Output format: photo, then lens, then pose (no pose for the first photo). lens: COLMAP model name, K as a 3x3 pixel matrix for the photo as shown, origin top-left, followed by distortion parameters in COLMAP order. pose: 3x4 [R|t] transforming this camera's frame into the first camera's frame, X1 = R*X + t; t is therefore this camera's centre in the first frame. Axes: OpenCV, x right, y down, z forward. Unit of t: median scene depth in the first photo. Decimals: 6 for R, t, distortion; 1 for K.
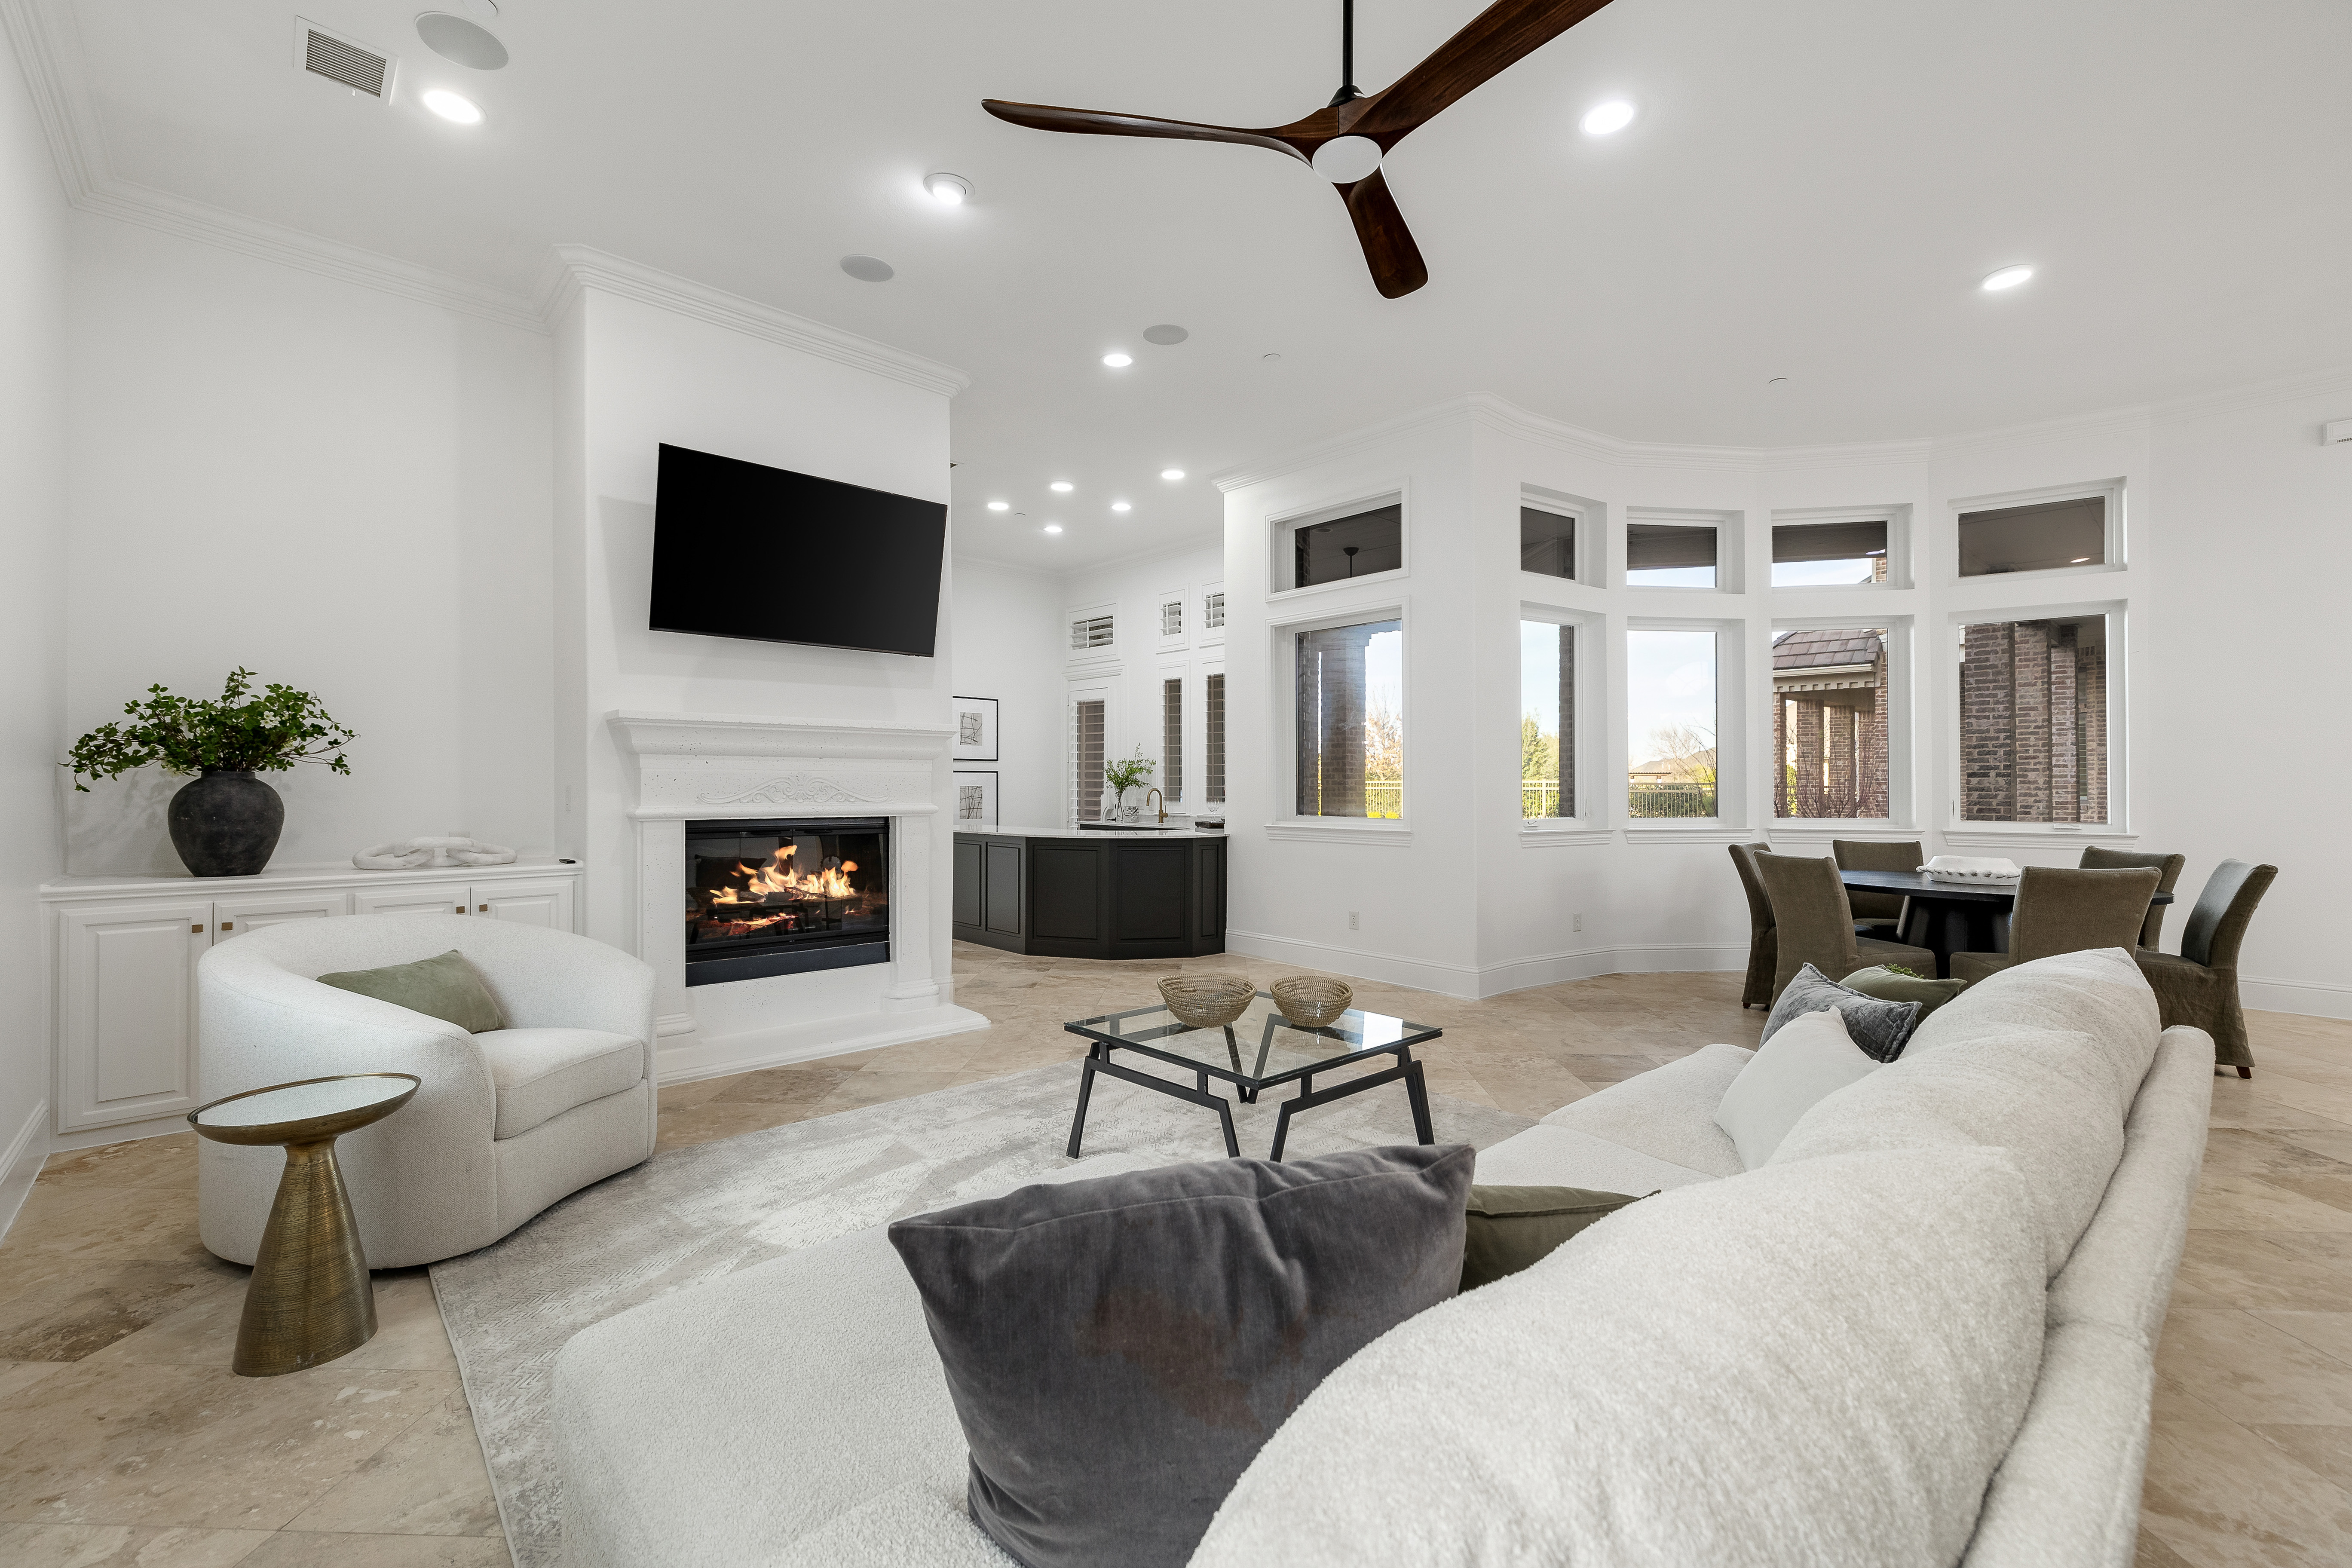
lens RADIAL K [[991.7, 0, 1152.3], [0, 991.7, 768.7], [0, 0, 1]] dist [0.000888, 0.000694]
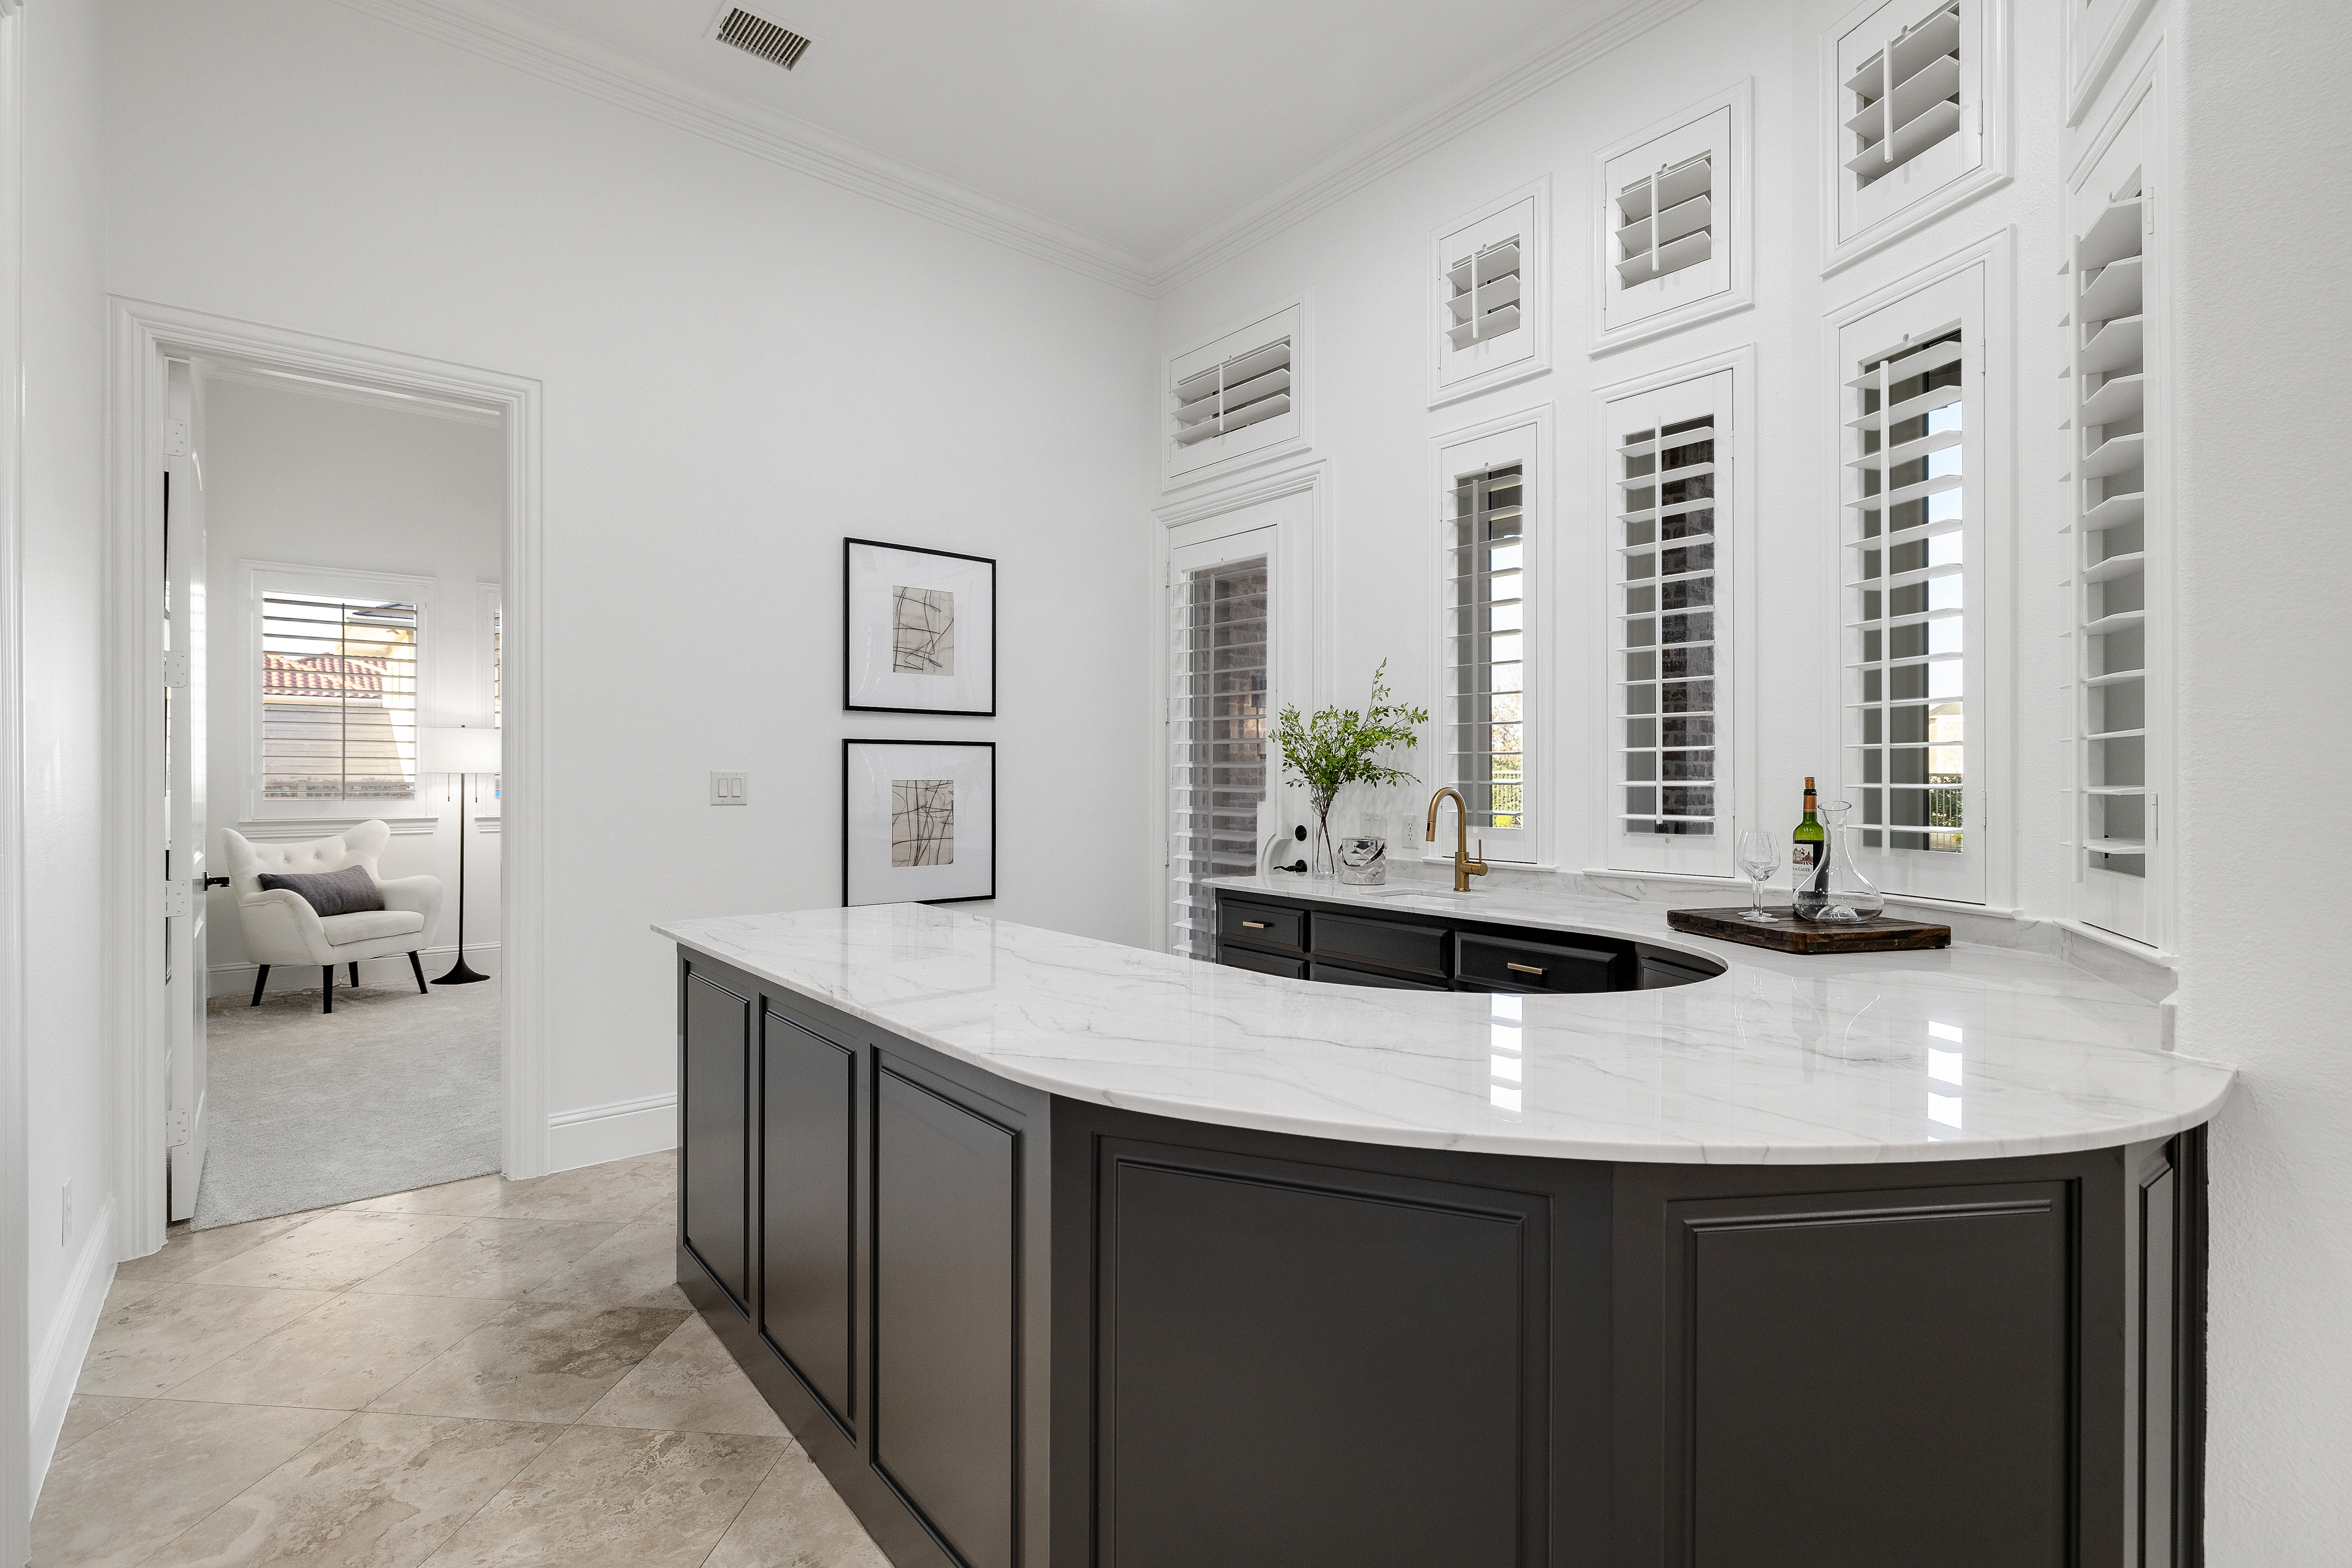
lens RADIAL K [[1068.2, 0, 1176.0], [0, 1068.2, 784.0], [0, 0, 1]] dist [-0.000572, -0.000031]
pose [[0.999598, 0.003861, -0.028098, -0.072693], [-0.003199, 0.999717, 0.023558, 0.009402], [0.028181, -0.023458, 0.999328, 0.588728]]
